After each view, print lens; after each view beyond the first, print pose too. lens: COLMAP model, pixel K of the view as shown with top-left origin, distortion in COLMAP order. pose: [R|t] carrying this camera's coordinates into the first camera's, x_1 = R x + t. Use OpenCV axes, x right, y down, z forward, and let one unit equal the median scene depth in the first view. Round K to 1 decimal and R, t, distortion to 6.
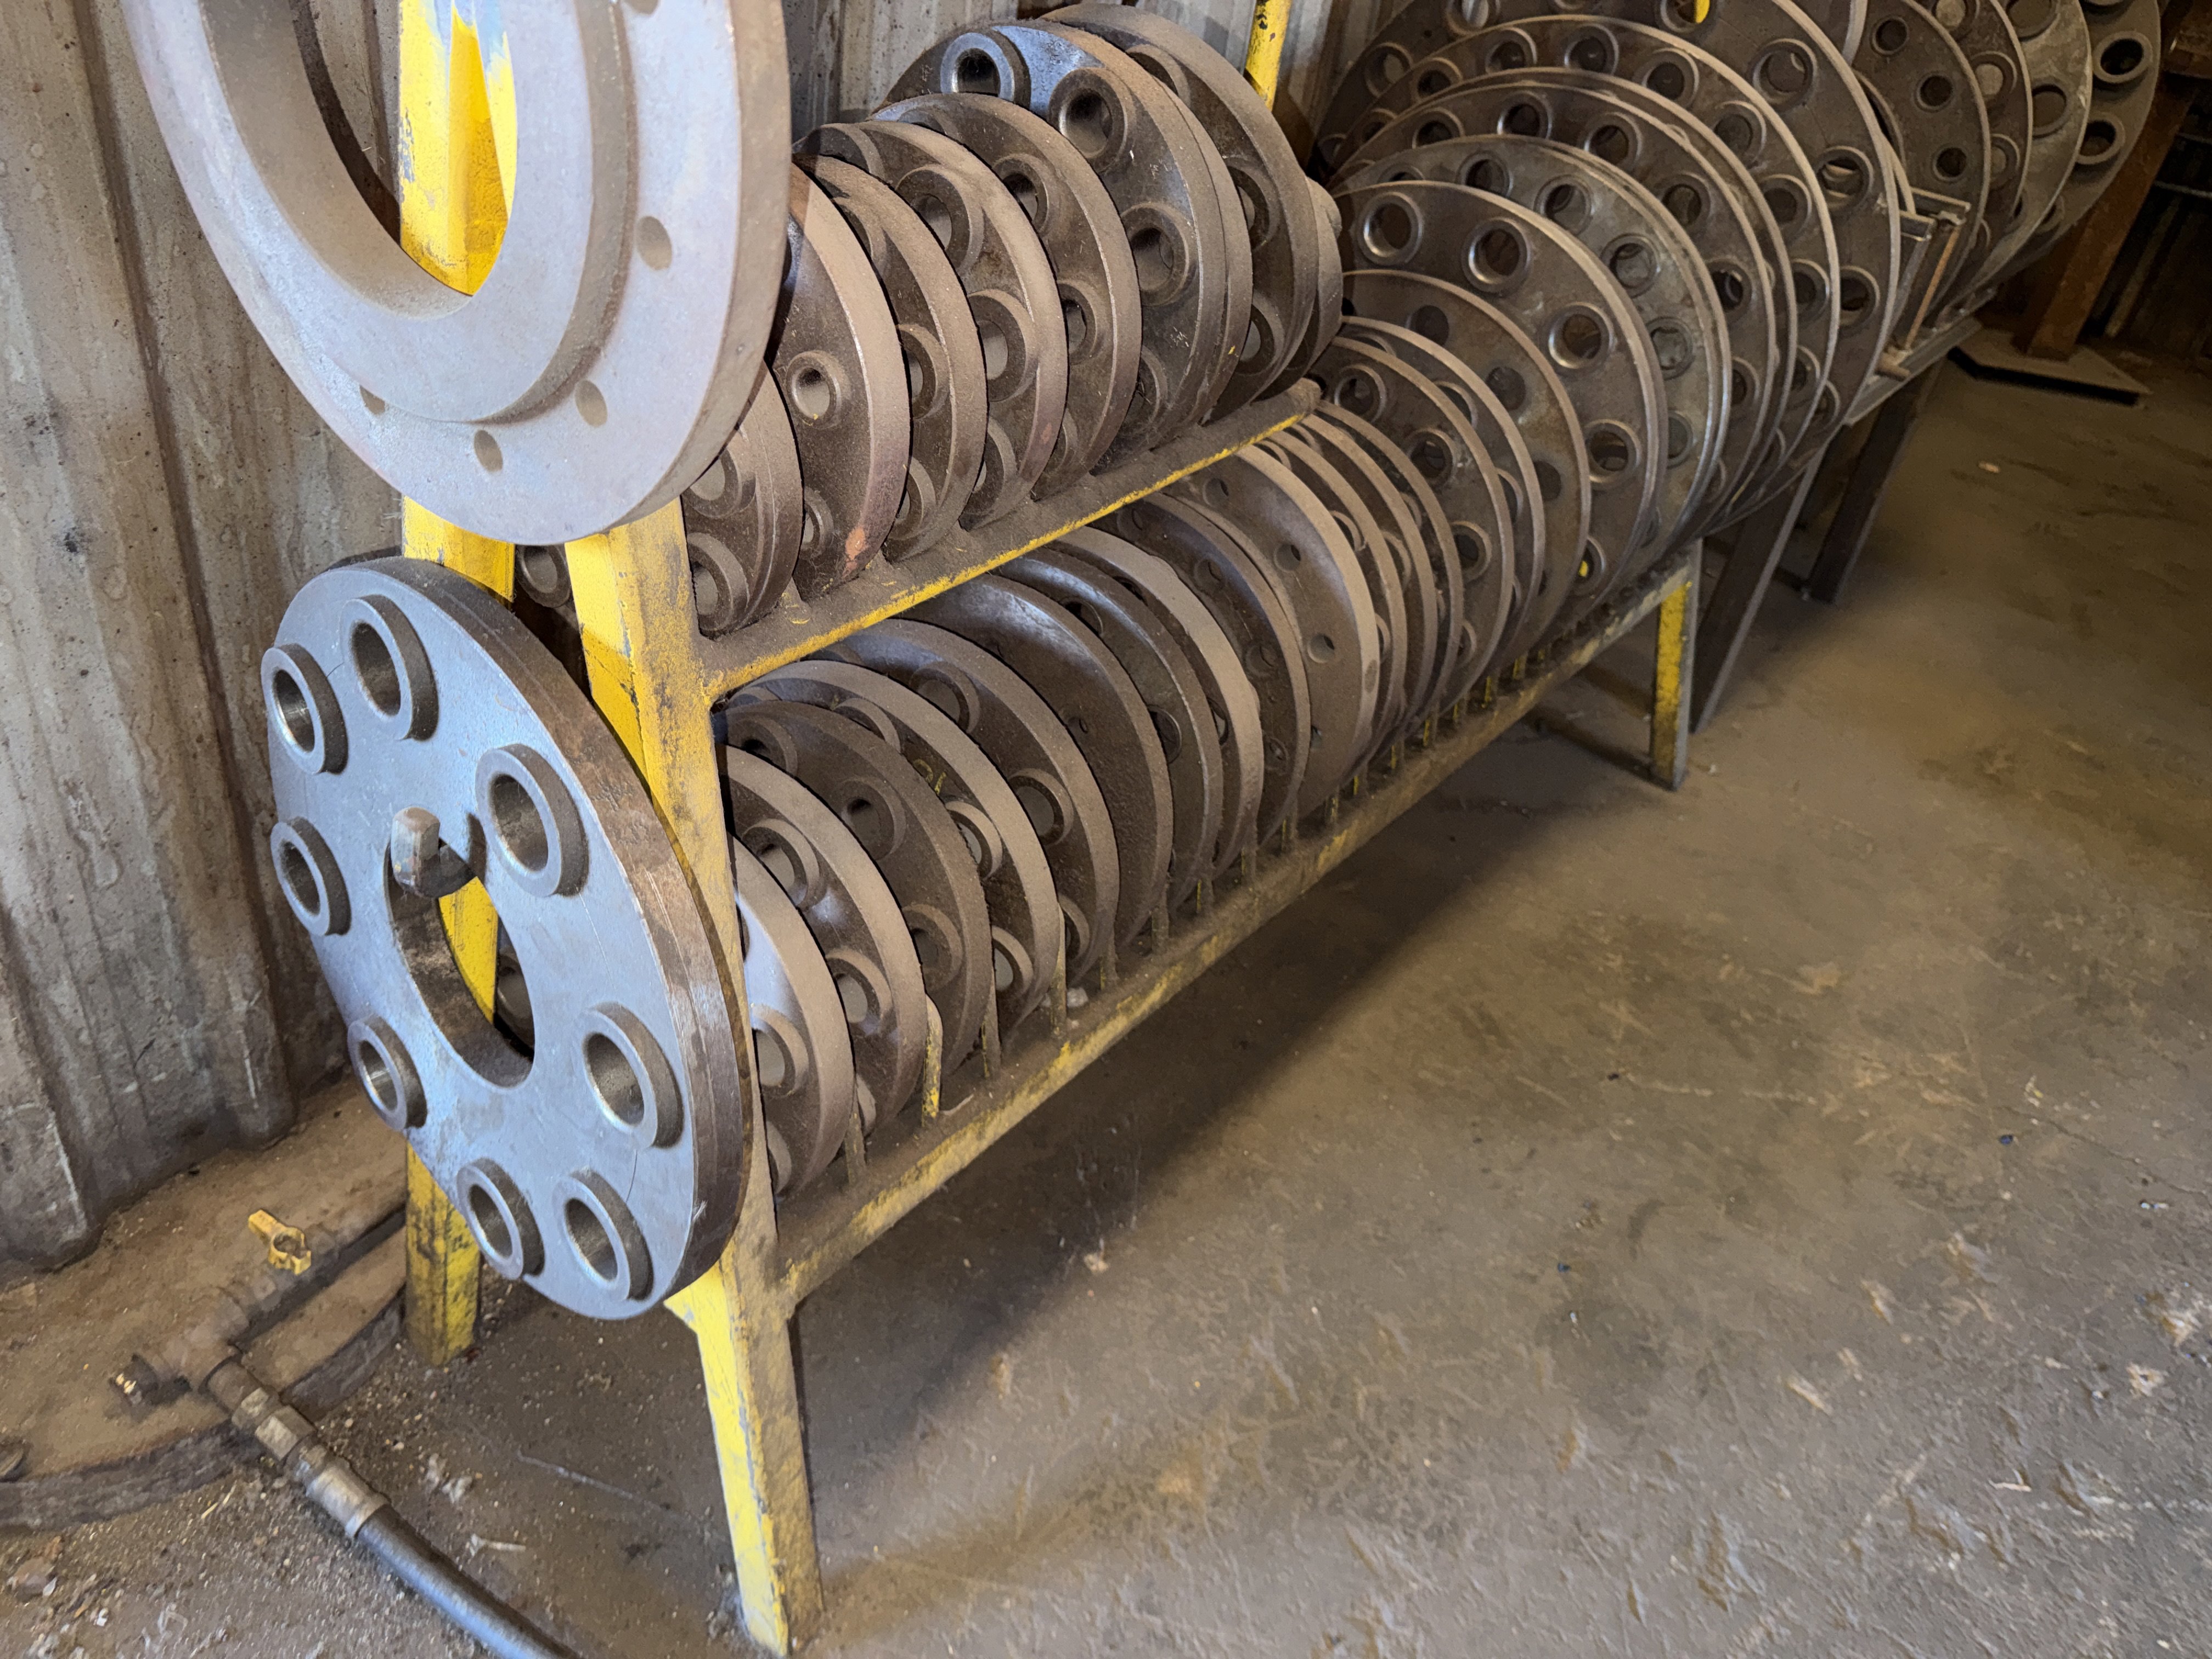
lens RADIAL K [[1582.9, 0, 1101.3], [0, 1582.9, 821.1], [0, 0, 1]] dist [0.006983, -0.009971]
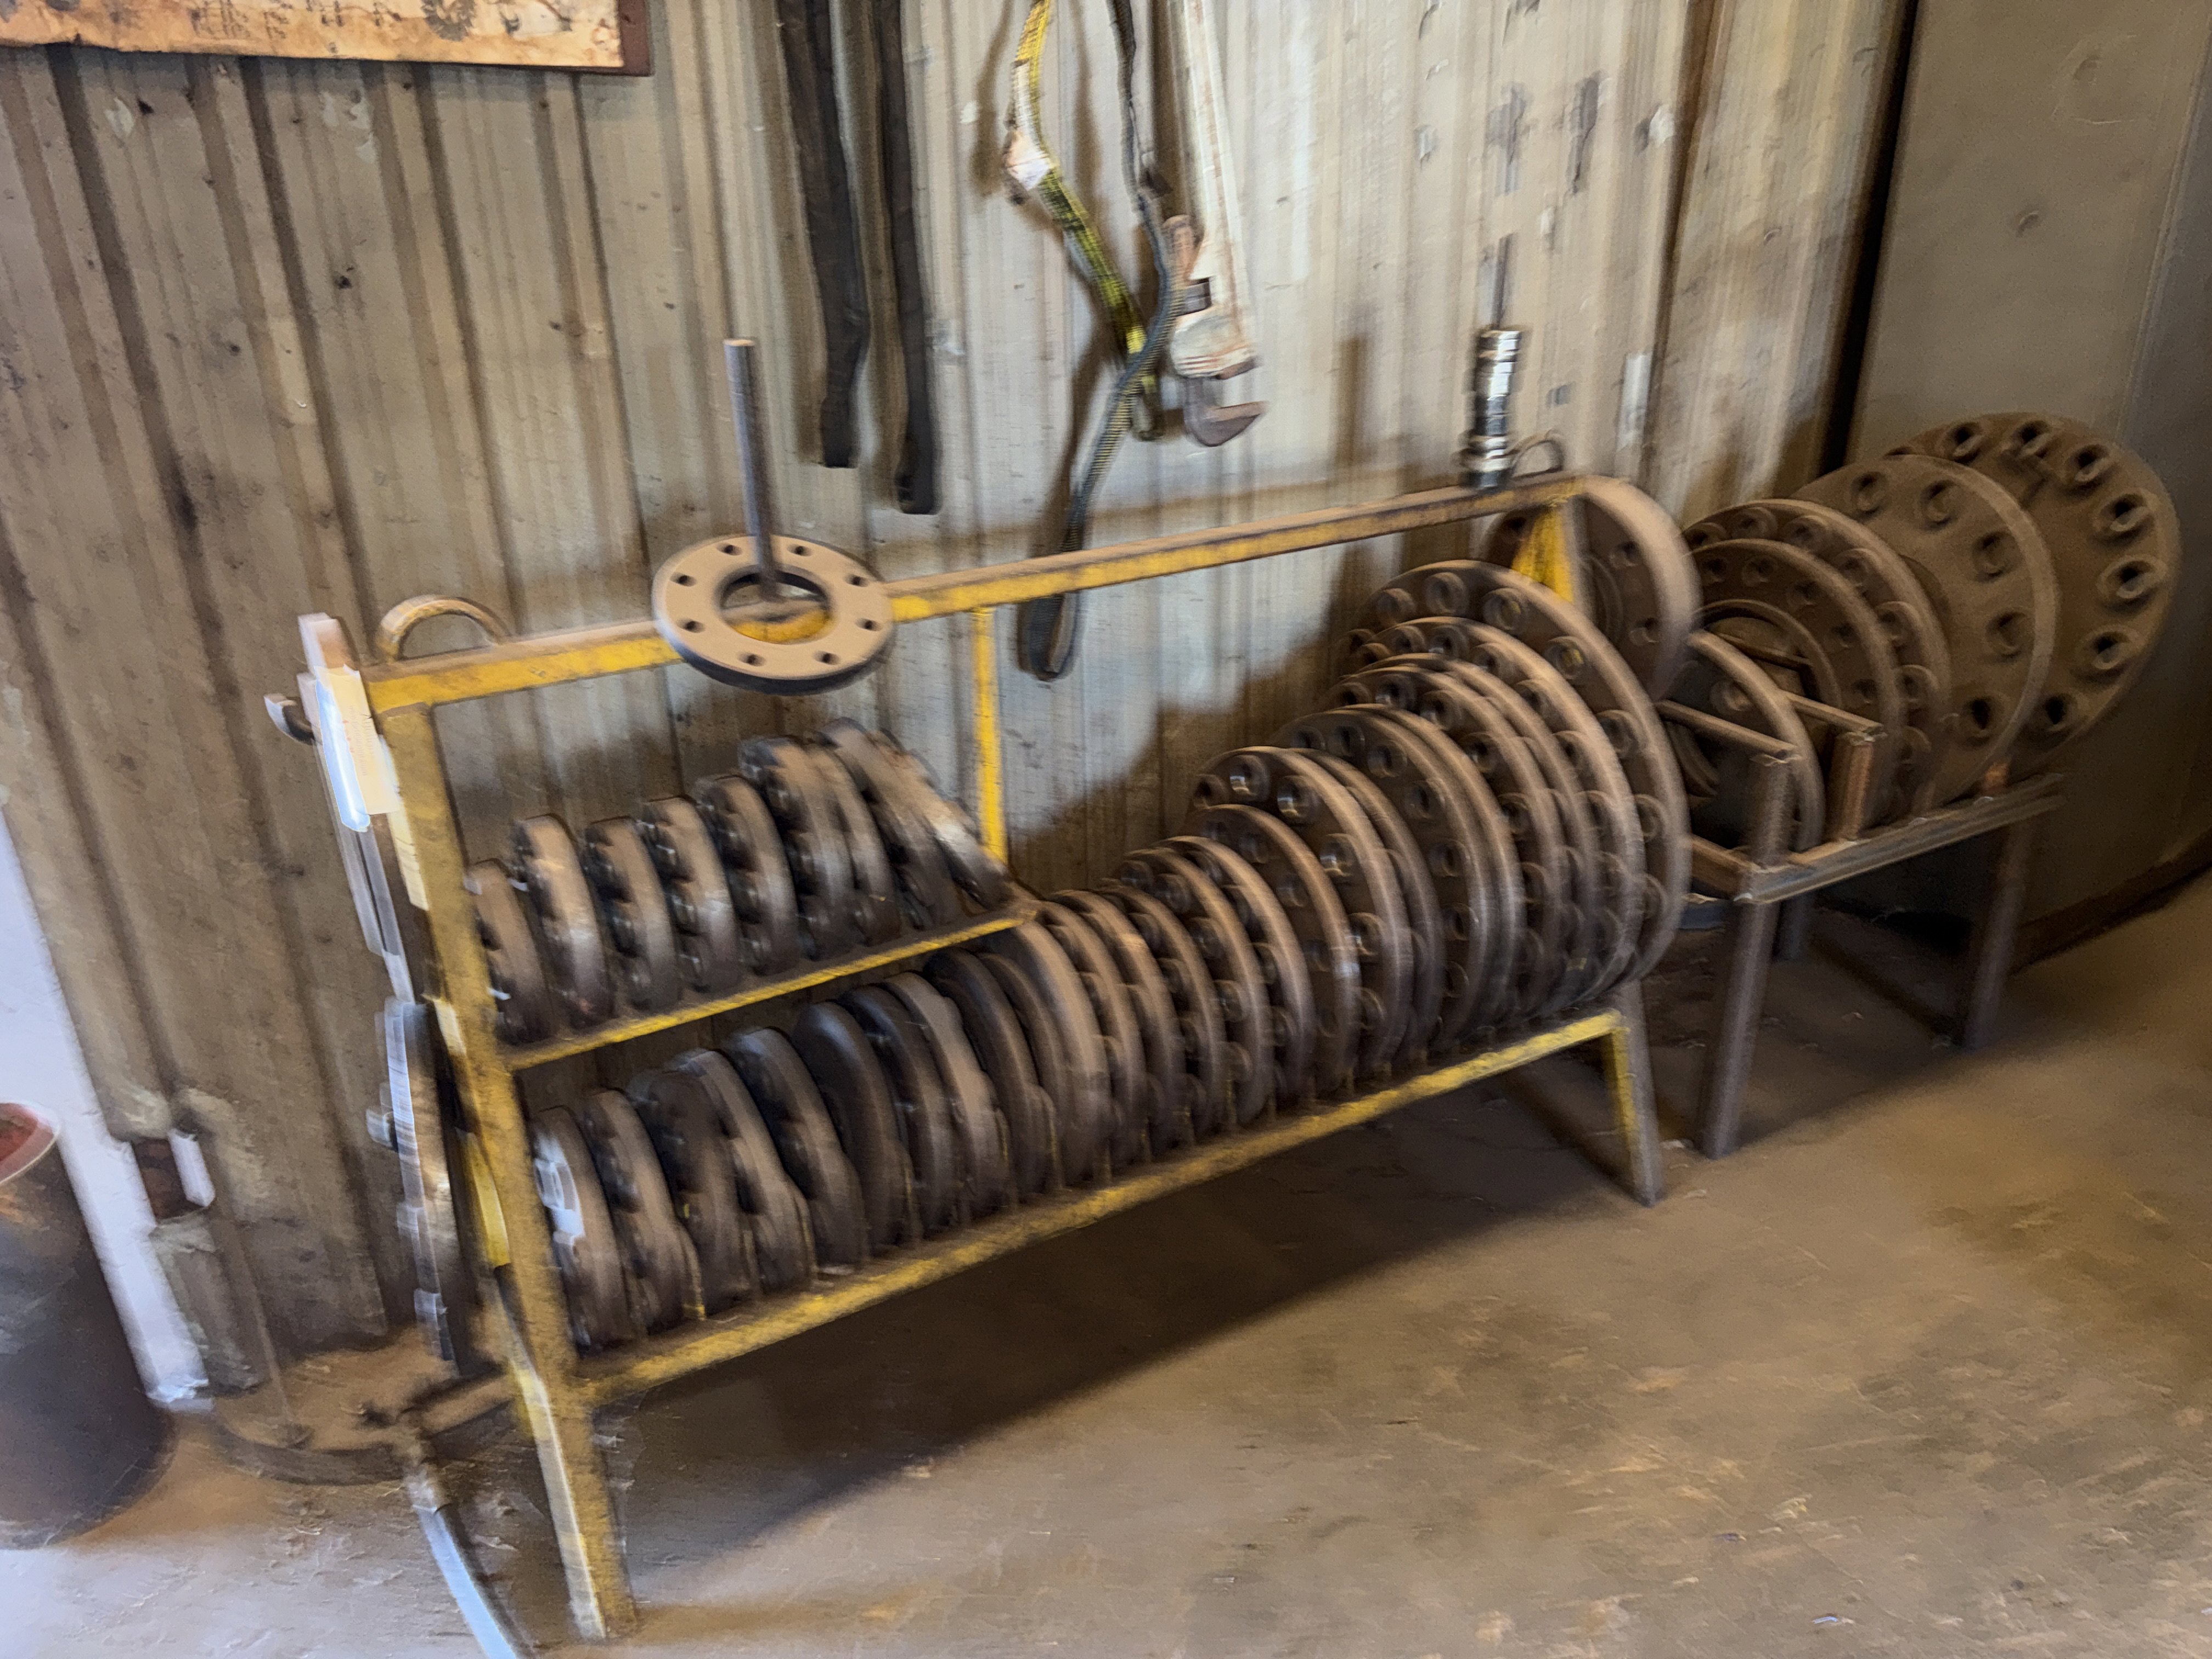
lens RADIAL K [[1582.9, 0, 1108.8], [0, 1582.9, 837.5], [0, 0, 1]] dist [0.006983, -0.009971]
pose [[0.917908, 0.026296, -0.395921, 0.698675], [-0.106517, 0.977507, -0.182026, -0.046432], [0.382230, 0.209256, 0.900063, -0.374550]]
